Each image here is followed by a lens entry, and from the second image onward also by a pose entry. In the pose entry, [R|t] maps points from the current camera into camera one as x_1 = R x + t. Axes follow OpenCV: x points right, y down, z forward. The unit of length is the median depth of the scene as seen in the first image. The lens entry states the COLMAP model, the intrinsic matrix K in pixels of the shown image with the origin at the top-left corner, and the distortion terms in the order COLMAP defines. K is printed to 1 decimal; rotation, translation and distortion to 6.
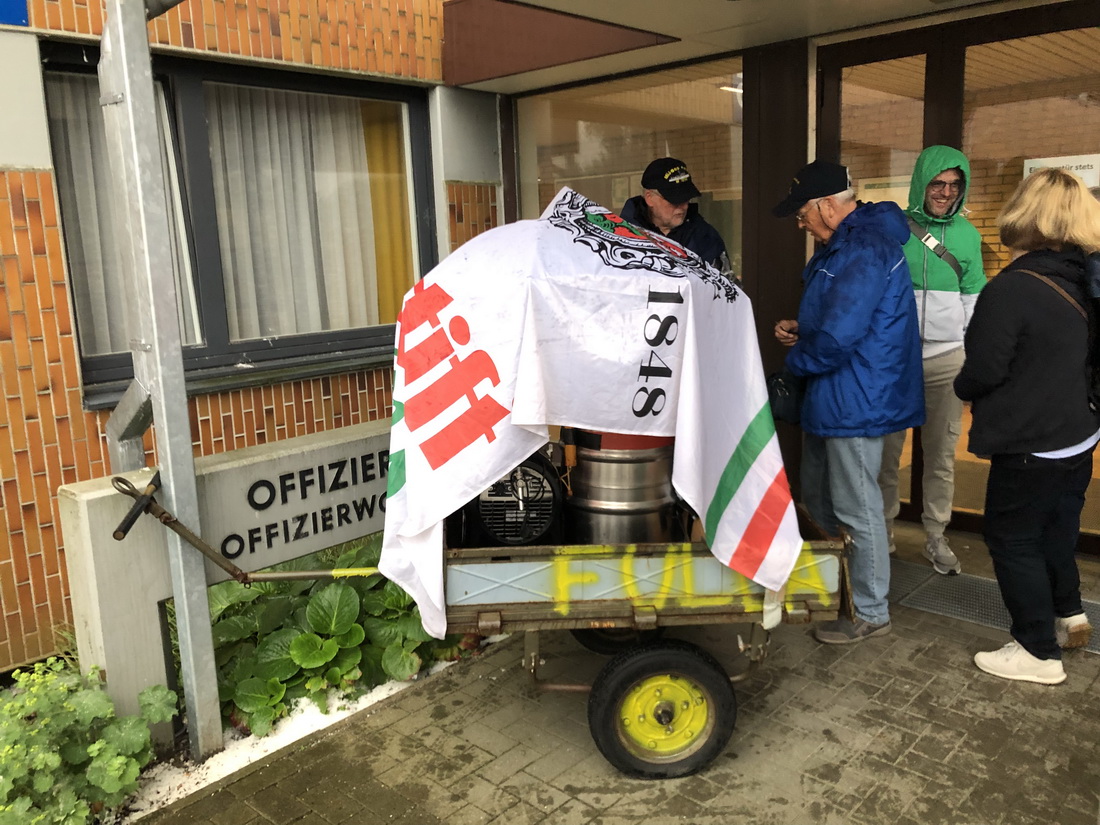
lens RADIAL K [[911.8, 0, 550.0], [0, 911.8, 412.5], [0, 0, 1]] dist [0.010996, -0.067672]
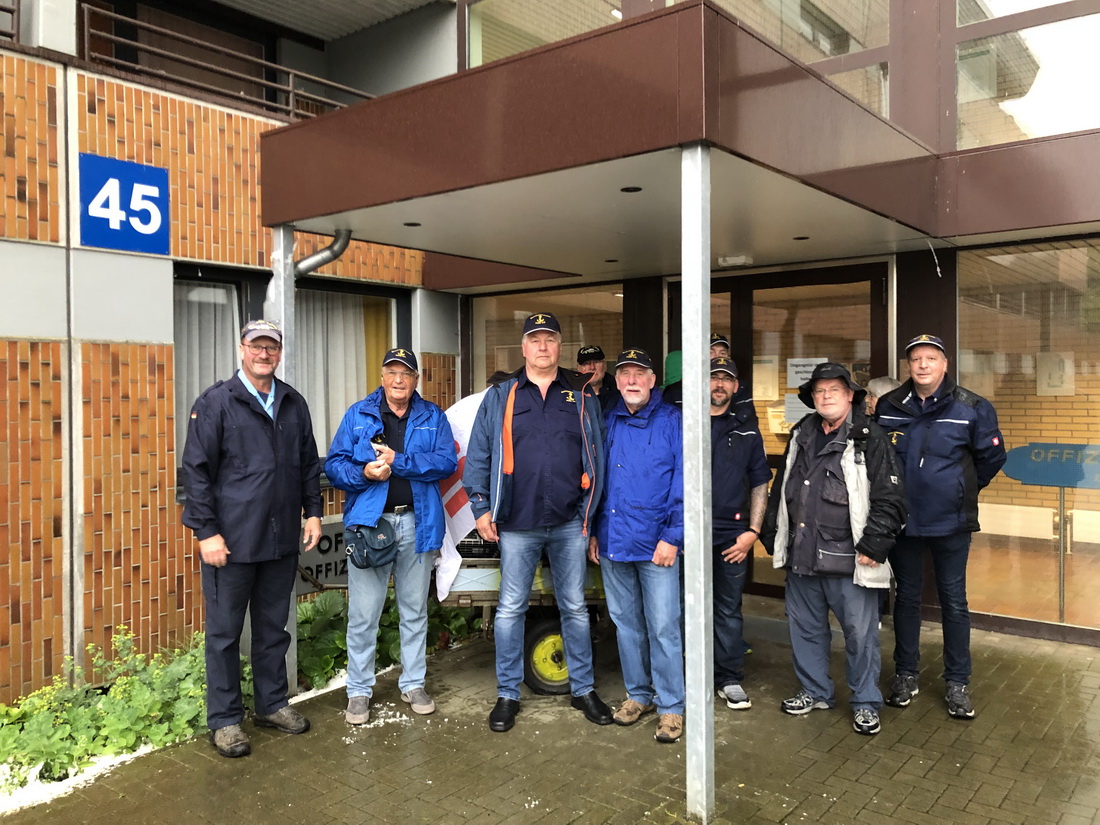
lens RADIAL K [[911.8, 0, 550.0], [0, 911.8, 412.5], [0, 0, 1]] dist [0.010996, -0.067672]
pose [[0.997059, 0.024984, 0.072458, -0.020771], [-0.013198, 0.987223, -0.158794, 0.082619], [-0.075499, 0.157371, 0.984649, -0.544853]]
